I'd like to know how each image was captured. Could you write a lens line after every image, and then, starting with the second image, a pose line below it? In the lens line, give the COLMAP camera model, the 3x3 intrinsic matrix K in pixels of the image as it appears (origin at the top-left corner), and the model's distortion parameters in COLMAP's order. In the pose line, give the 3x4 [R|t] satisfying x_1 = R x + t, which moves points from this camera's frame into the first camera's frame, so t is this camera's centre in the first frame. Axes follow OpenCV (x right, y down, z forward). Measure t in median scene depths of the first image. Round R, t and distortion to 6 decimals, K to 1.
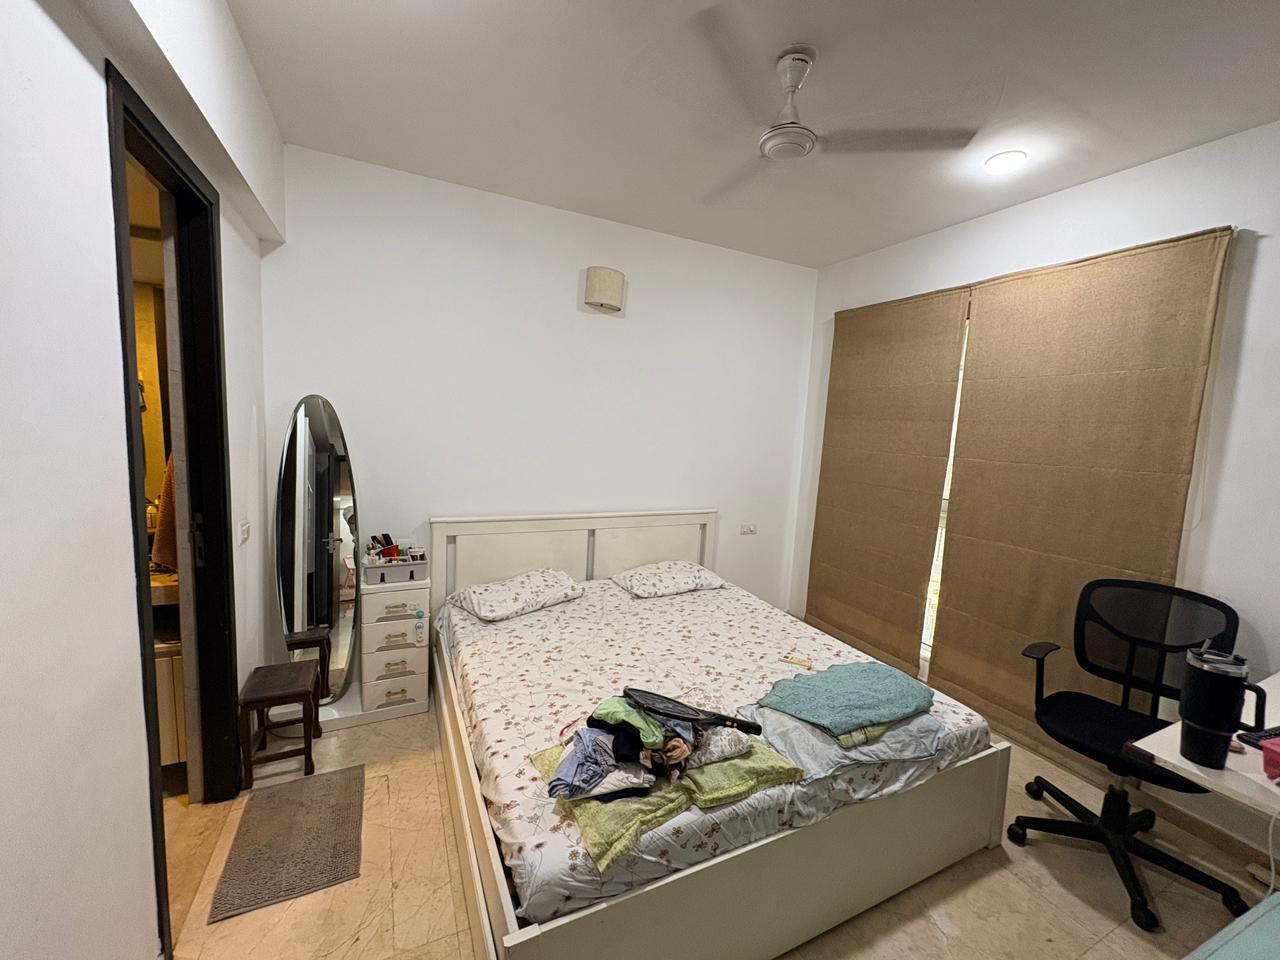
lens RADIAL K [[511.1, 0, 639.1], [0, 511.1, 481.6], [0, 0, 1]] dist [-0.001817, 0.001669]
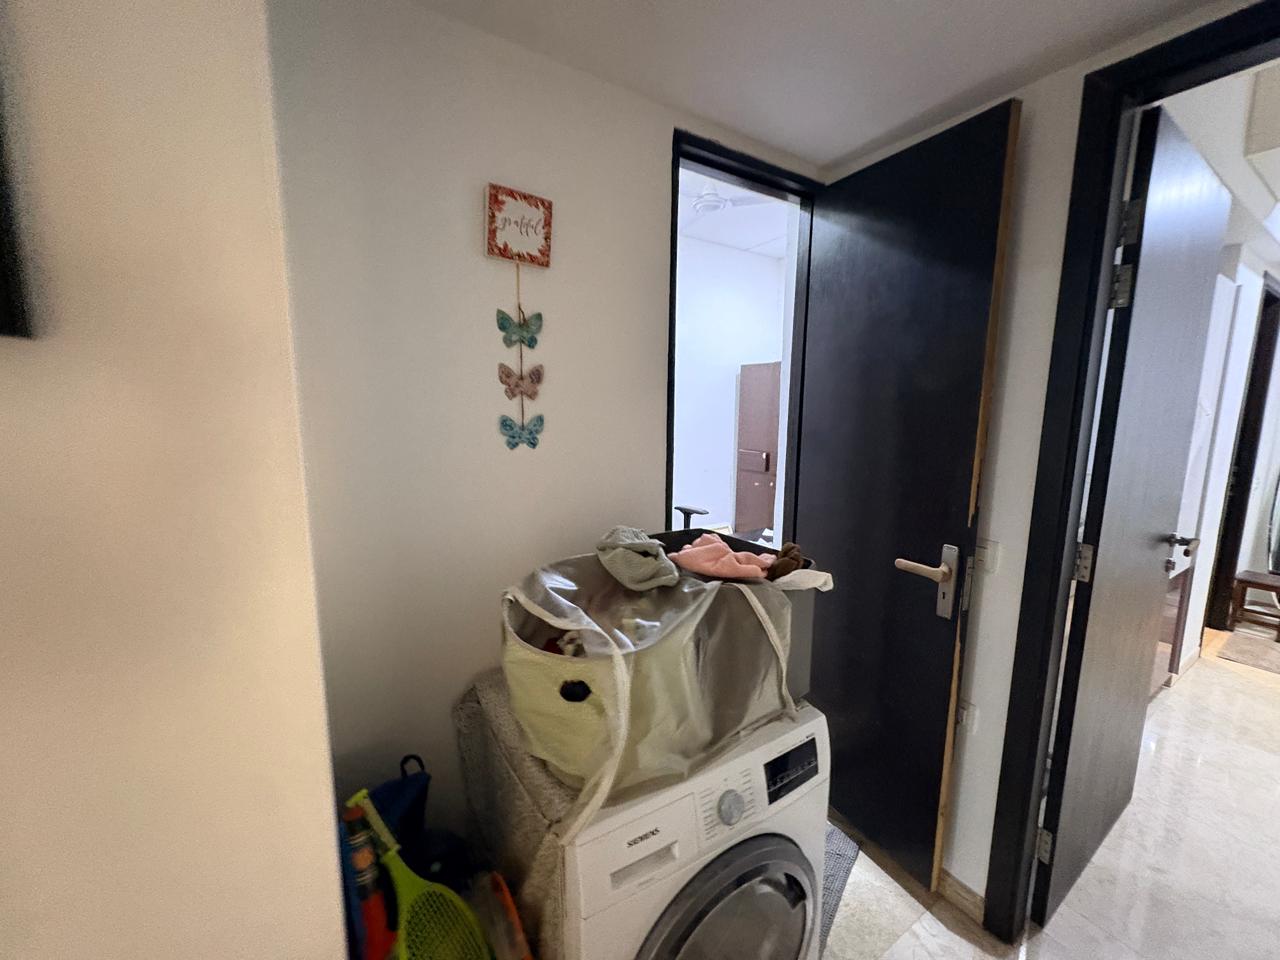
lens RADIAL K [[511.1, 0, 638.5], [0, 511.1, 480.7], [0, 0, 1]] dist [-0.001817, 0.001669]
pose [[0.125953, 0.095196, -0.987458, 0.614566], [-0.115803, 0.989991, 0.080670, 0.182579], [0.985254, 0.104190, 0.135716, -1.208908]]
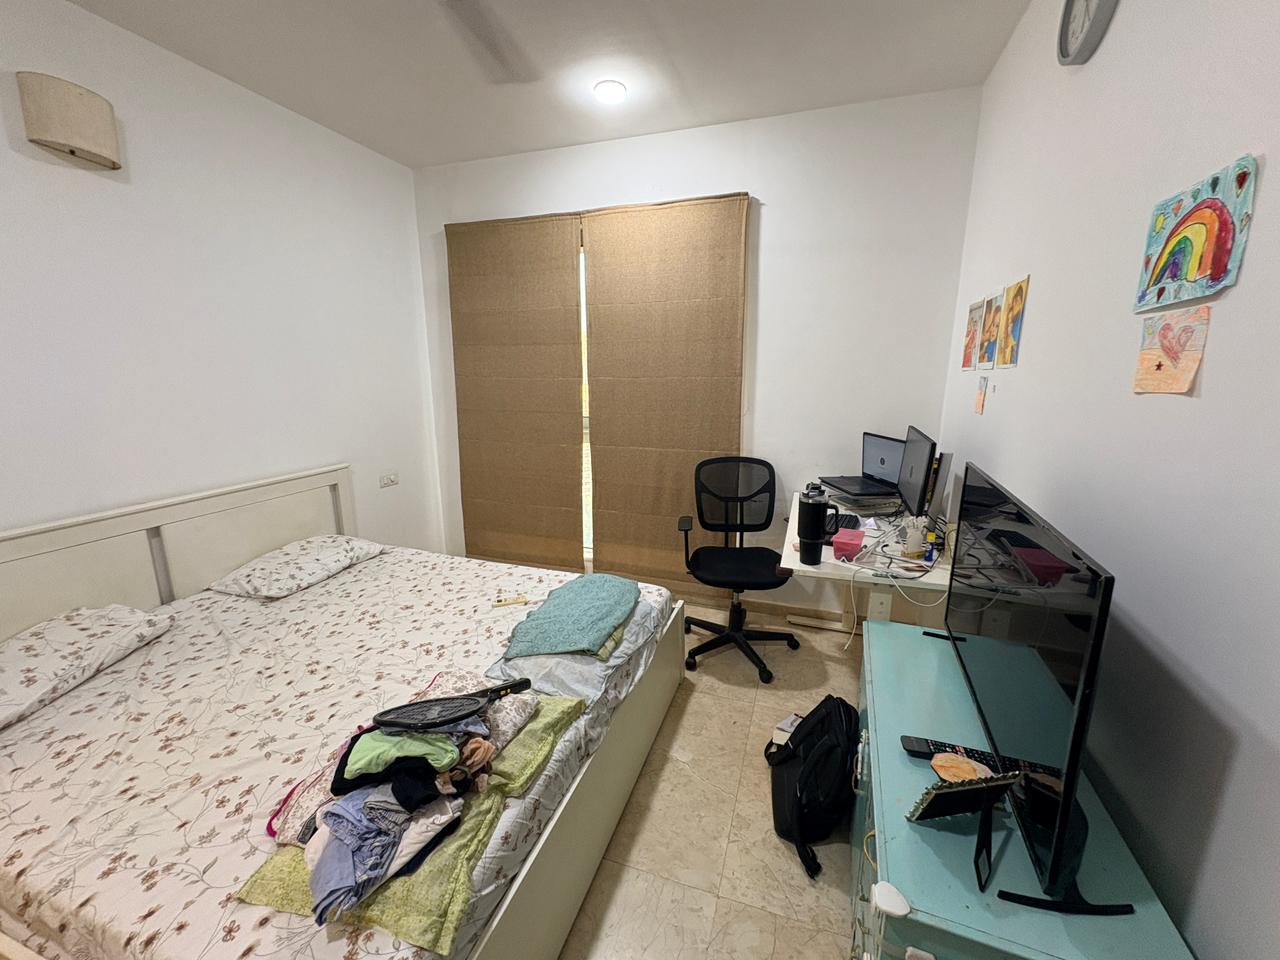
lens RADIAL K [[511.1, 0, 642.1], [0, 511.1, 482.3], [0, 0, 1]] dist [-0.001817, 0.001669]
pose [[0.700590, -0.202681, 0.684174, -0.139202], [0.116064, 0.978411, 0.170997, -0.001173], [-0.704061, -0.040391, 0.708989, 0.171700]]
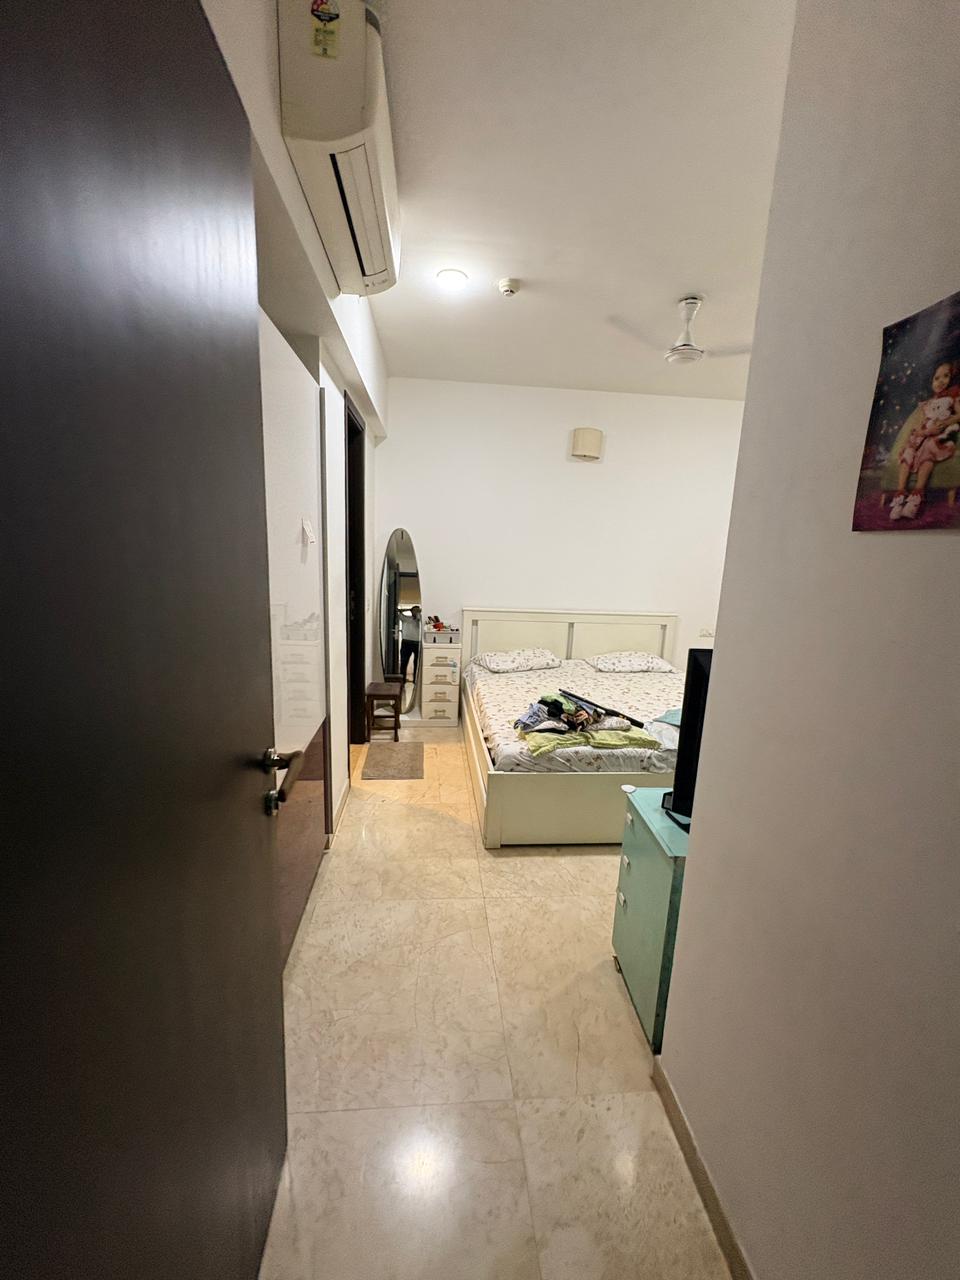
lens RADIAL K [[511.1, 0, 481.3], [0, 511.1, 642.1], [0, 0, 1]] dist [-0.001817, 0.001669]
pose [[0.938494, 0.052117, -0.341339, 0.233598], [-0.031005, 0.997270, 0.067021, 0.094643], [0.343900, -0.052315, 0.937548, -0.570361]]
